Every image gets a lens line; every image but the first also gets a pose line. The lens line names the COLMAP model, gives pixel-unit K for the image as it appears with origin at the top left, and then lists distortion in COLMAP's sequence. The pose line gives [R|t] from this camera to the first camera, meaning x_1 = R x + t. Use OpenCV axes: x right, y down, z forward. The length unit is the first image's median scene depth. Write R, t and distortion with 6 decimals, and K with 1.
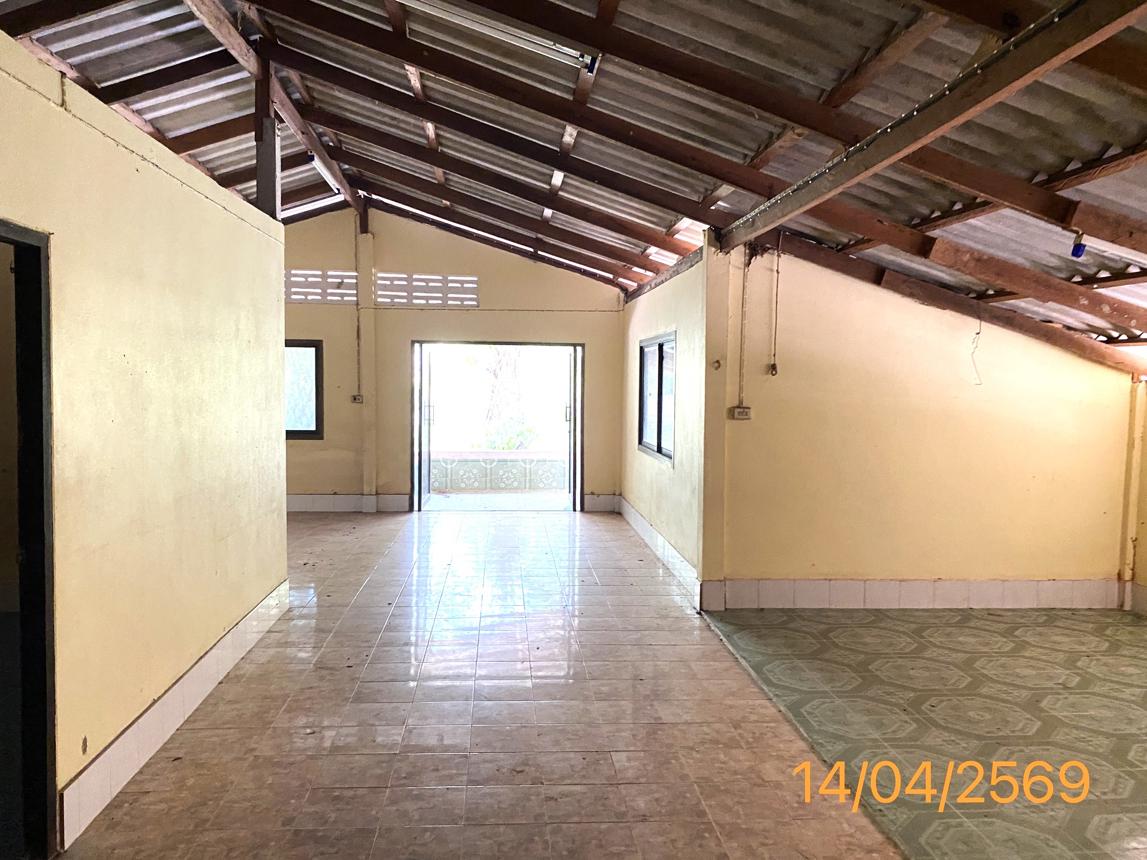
lens RADIAL K [[850.4, 0, 573.8], [0, 850.4, 430.0], [0, 0, 1]] dist [0.007367, -0.011151]
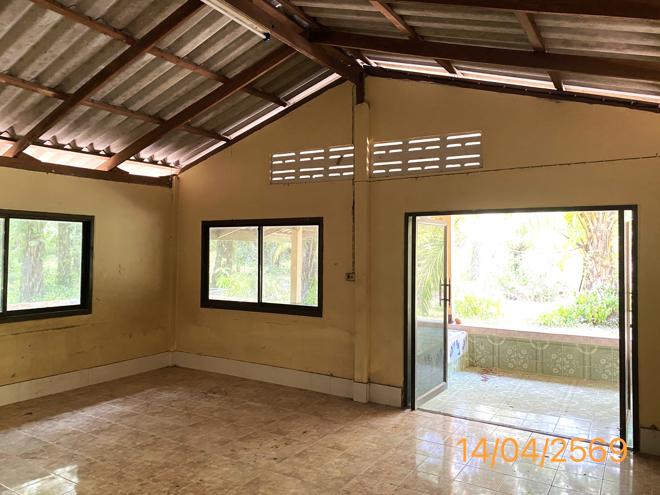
lens RADIAL K [[489.3, 0, 328.2], [0, 489.3, 246.9], [0, 0, 1]] dist [0.007367, -0.011151]
pose [[0.794329, -0.011706, -0.607376, 0.055536], [-0.030766, 0.997756, -0.059466, -0.037369], [0.606709, 0.065922, 0.792186, 0.549252]]
